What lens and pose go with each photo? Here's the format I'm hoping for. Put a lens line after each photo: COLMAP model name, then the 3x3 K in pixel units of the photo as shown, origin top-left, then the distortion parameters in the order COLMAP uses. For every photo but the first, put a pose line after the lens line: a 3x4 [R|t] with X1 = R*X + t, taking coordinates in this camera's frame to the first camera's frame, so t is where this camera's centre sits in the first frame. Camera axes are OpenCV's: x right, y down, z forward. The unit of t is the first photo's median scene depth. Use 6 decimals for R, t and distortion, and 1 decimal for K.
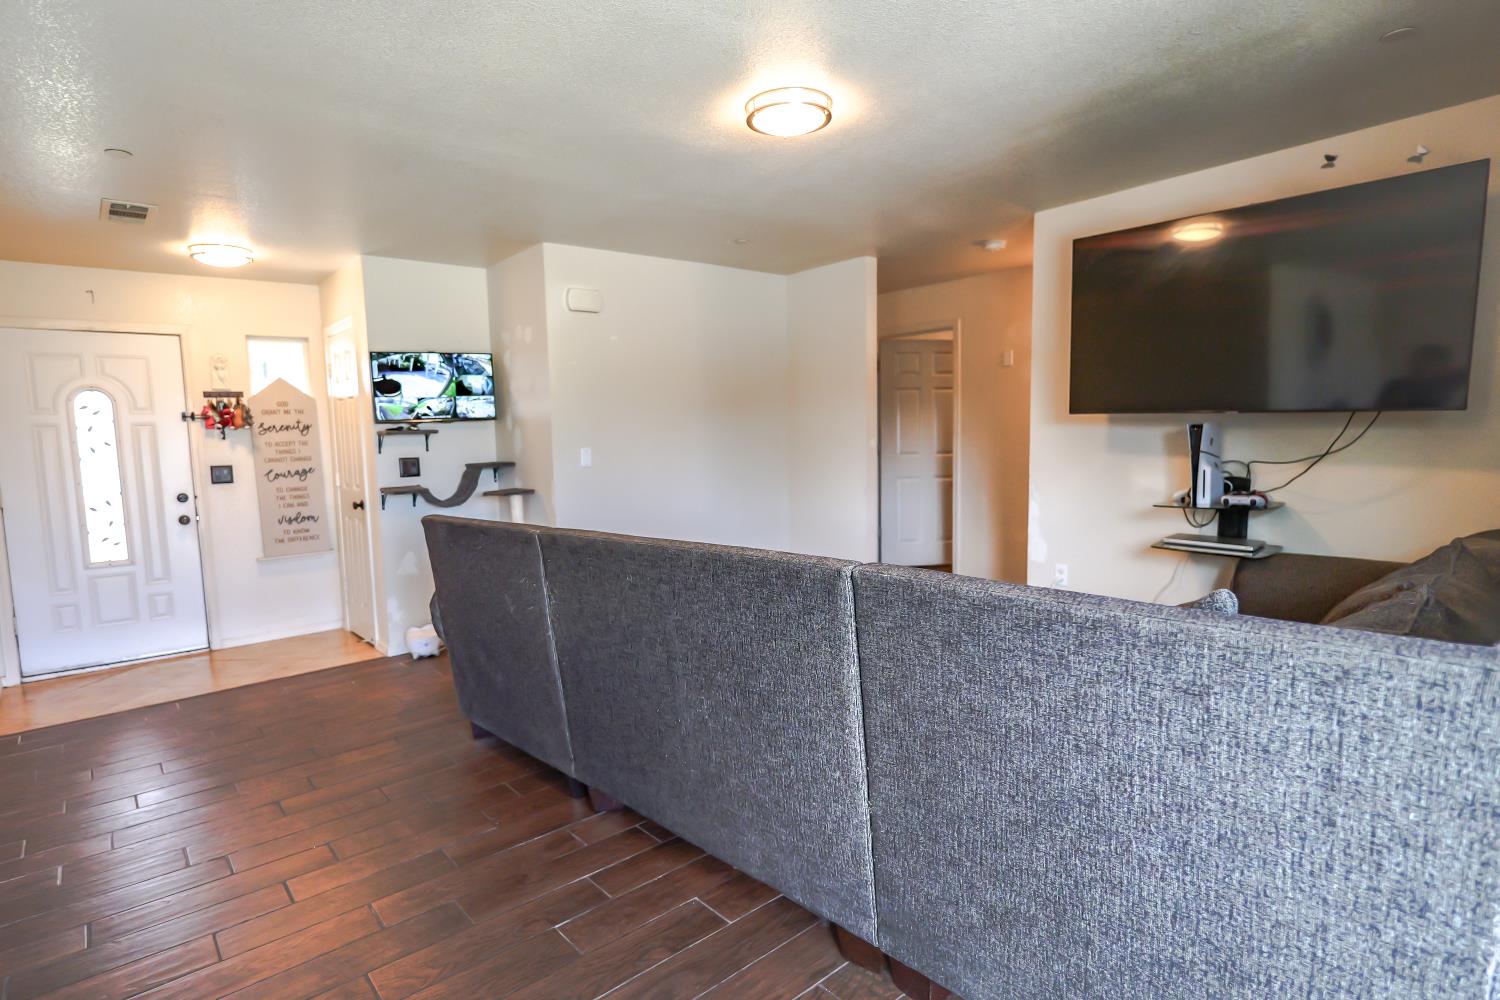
lens RADIAL K [[777.3, 0, 747.4], [0, 777.3, 492.4], [0, 0, 1]] dist [-0.021576, 0.009600]
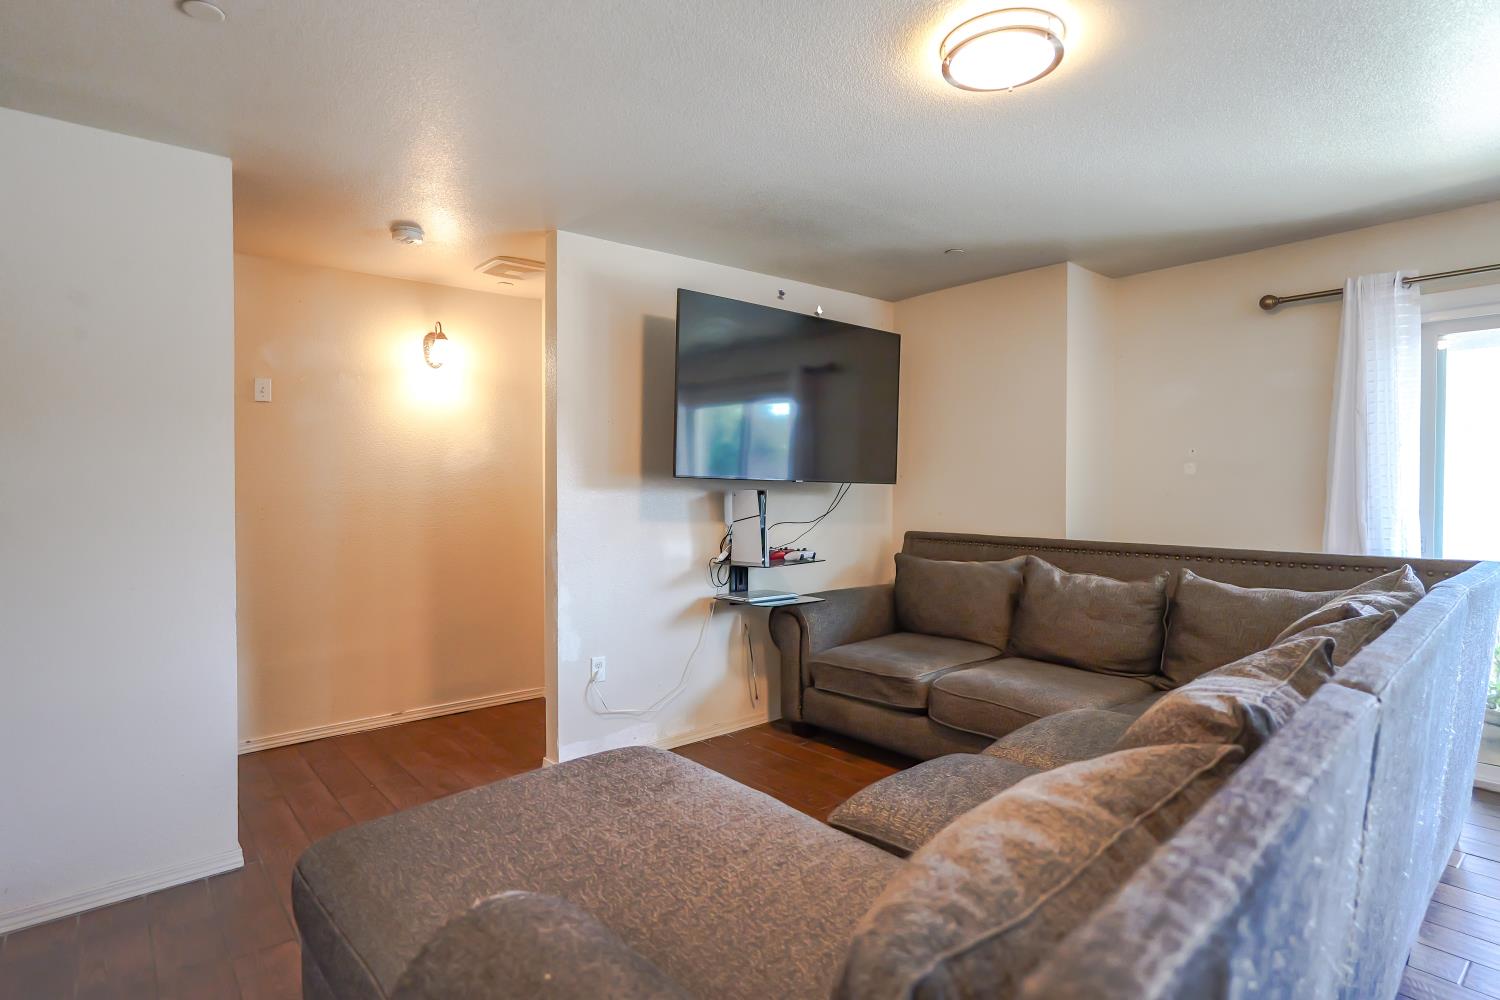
lens RADIAL K [[777.3, 0, 747.4], [0, 777.3, 492.4], [0, 0, 1]] dist [-0.021576, 0.009600]
pose [[0.014156, 0.013151, 0.999813, -0.824112], [0.099429, 0.994939, -0.014494, -0.104808], [-0.994944, 0.099616, 0.012776, 1.503526]]
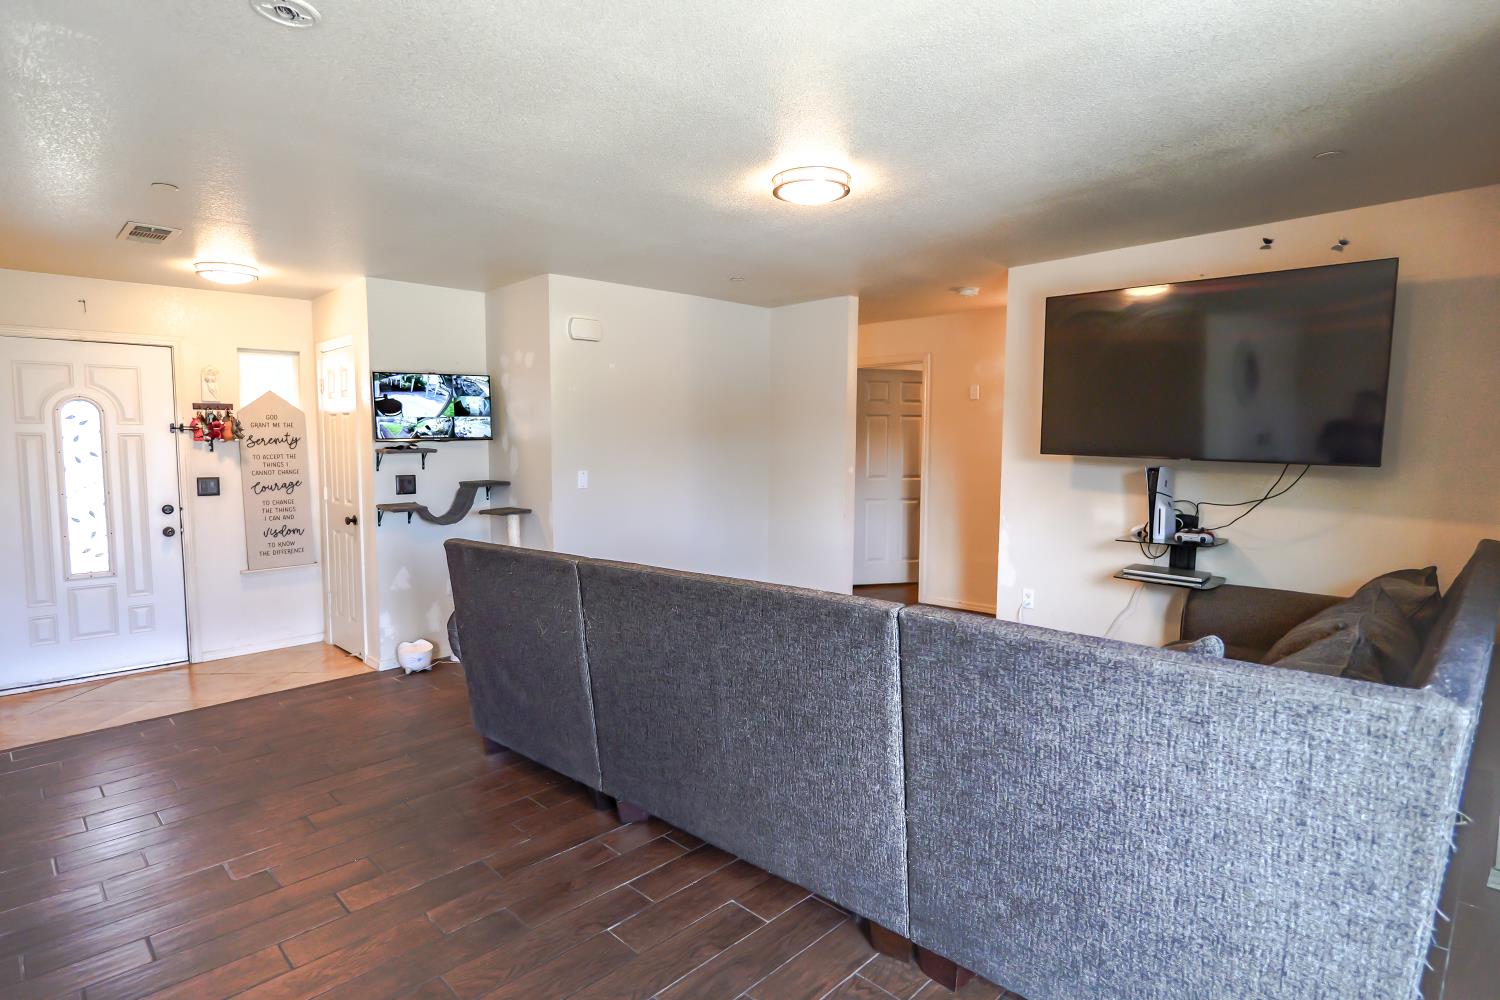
lens RADIAL K [[775.6, 0, 752.5], [0, 775.6, 480.3], [0, 0, 1]] dist [-0.029399, 0.014604]
pose [[0.996887, 0.021749, 0.075788, -0.125083], [-0.019784, 0.999451, -0.026578, -0.043425], [-0.076324, 0.024996, 0.996770, -0.104912]]
